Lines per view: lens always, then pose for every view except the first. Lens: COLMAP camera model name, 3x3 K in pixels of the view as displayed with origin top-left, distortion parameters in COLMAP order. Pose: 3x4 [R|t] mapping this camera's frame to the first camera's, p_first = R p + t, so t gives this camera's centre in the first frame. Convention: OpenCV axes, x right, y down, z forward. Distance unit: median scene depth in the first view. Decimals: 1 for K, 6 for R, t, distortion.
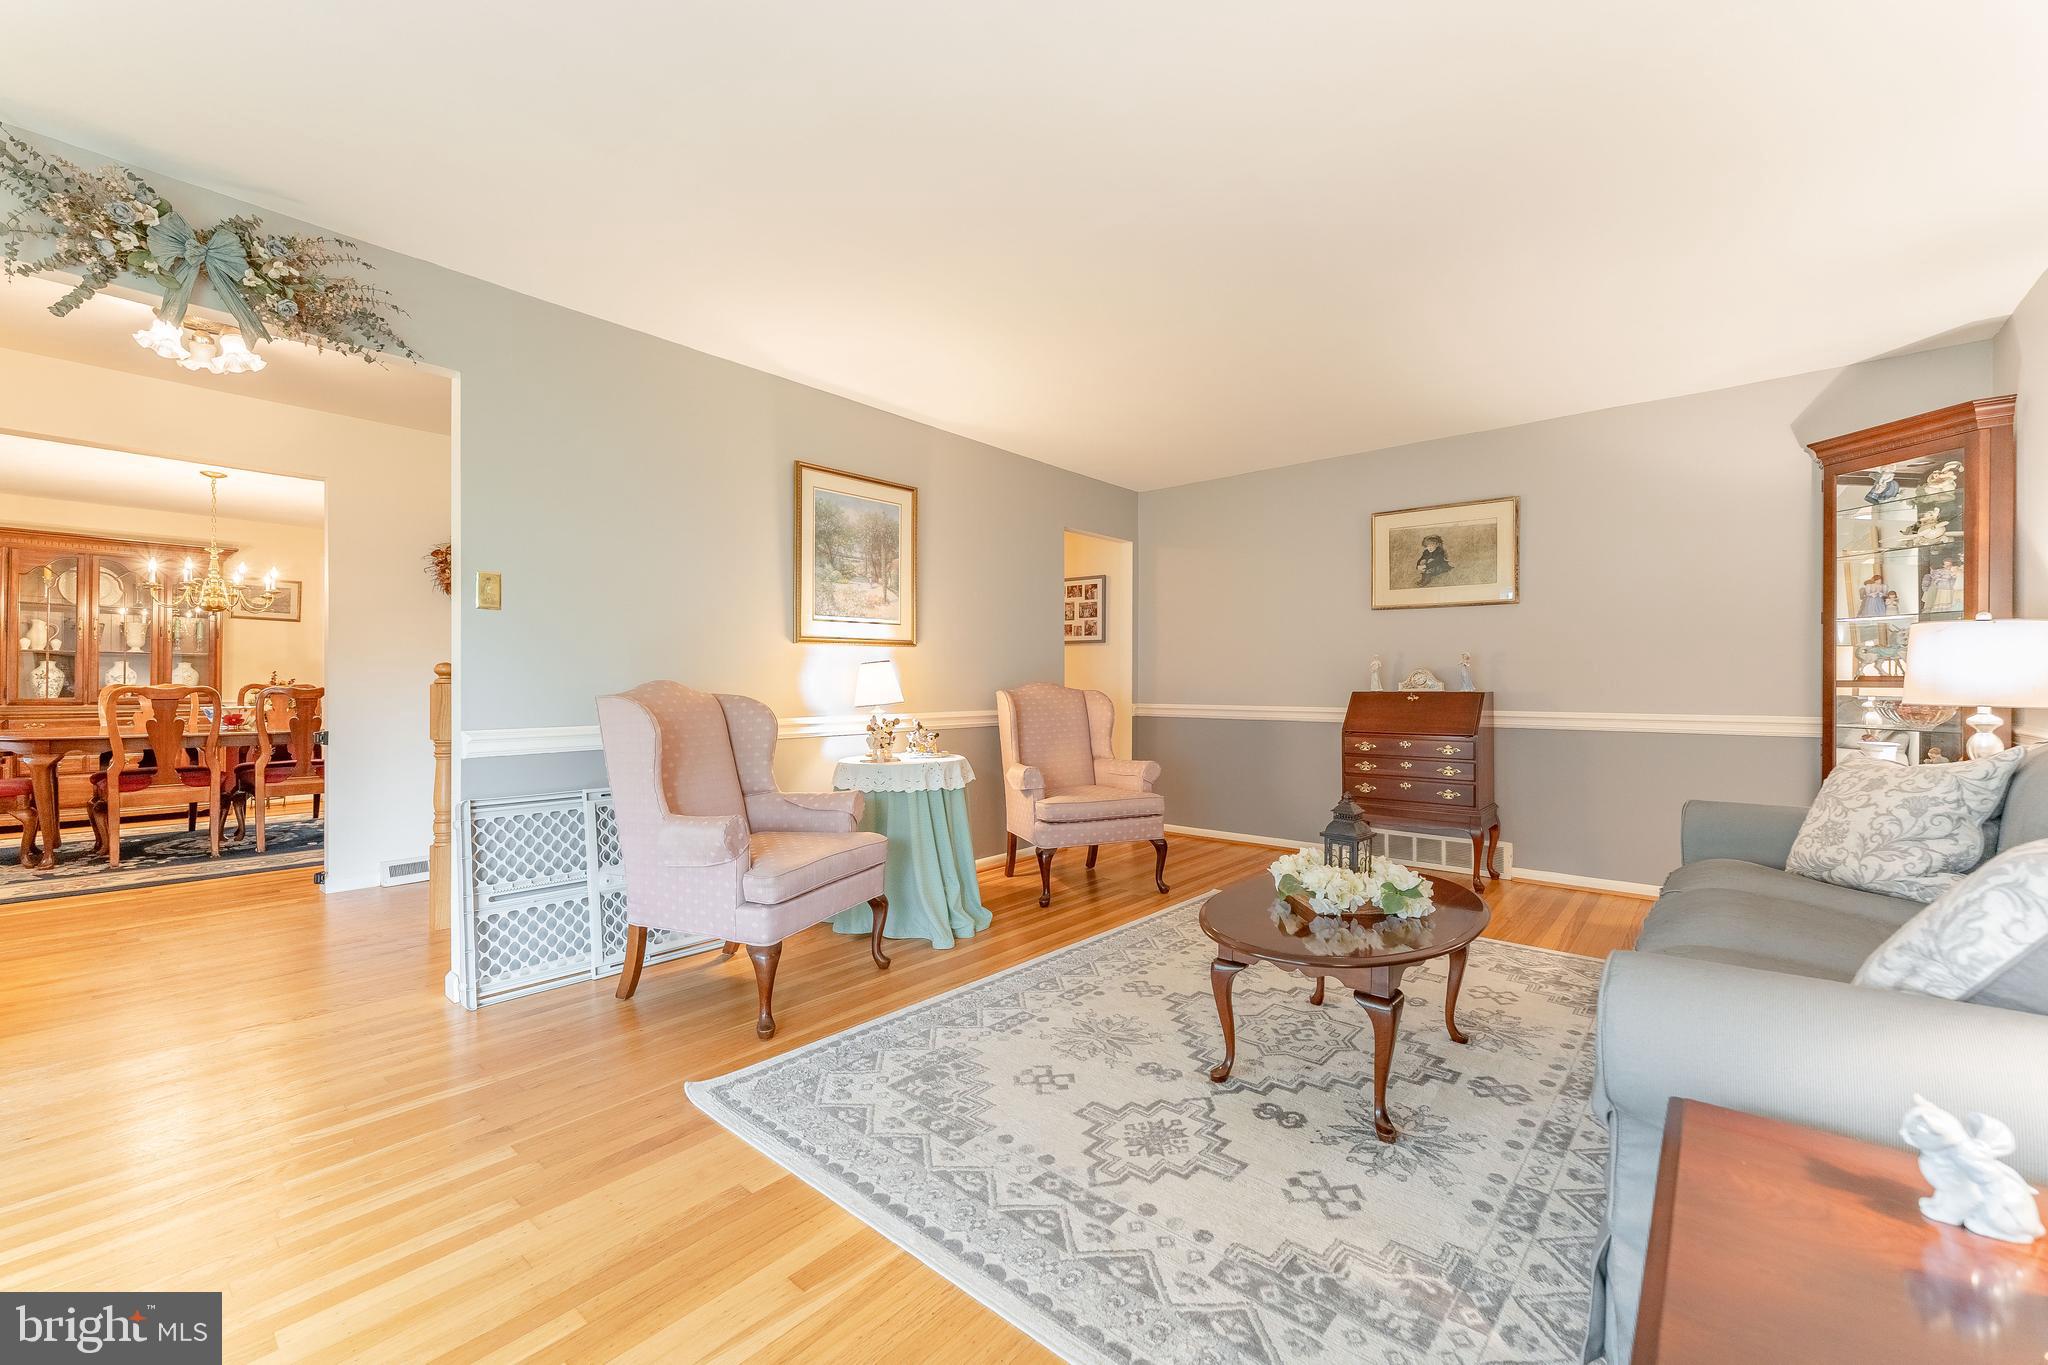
lens RADIAL K [[824.8, 0, 1024.0], [0, 824.8, 682.5], [0, 0, 1]] dist [-0.000514, -0.000272]
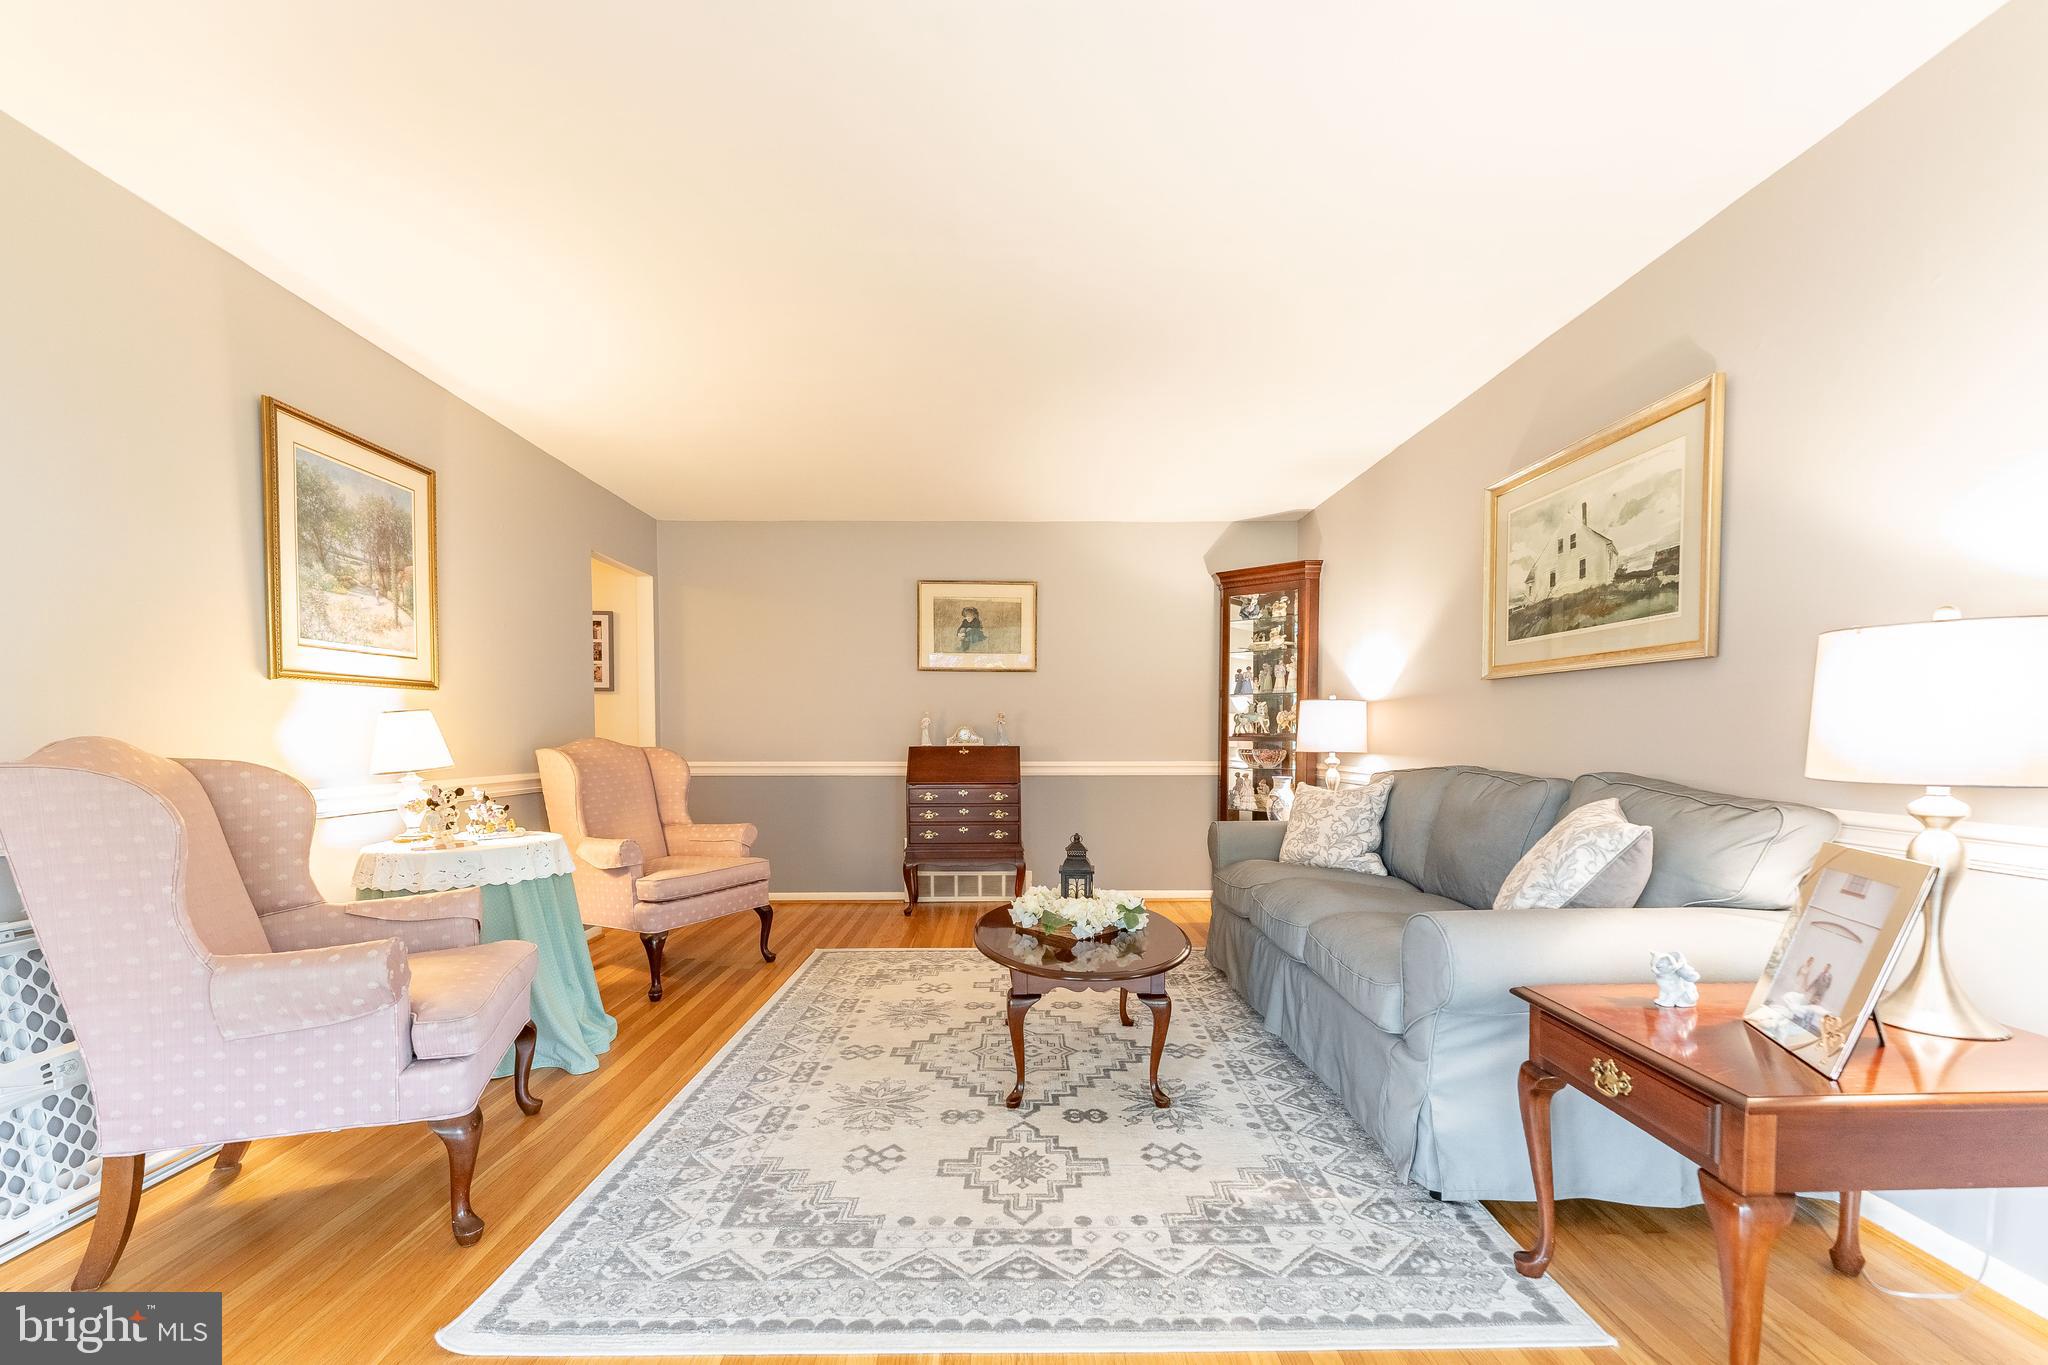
lens RADIAL K [[848.8, 0, 1022.1], [0, 848.8, 771.3], [0, 0, 1]] dist [-0.001159, -0.000314]
pose [[0.748711, -0.027113, 0.662342, -0.354680], [0.000263, 0.999175, 0.040603, -0.002003], [-0.662897, -0.030225, 0.748100, 0.126120]]
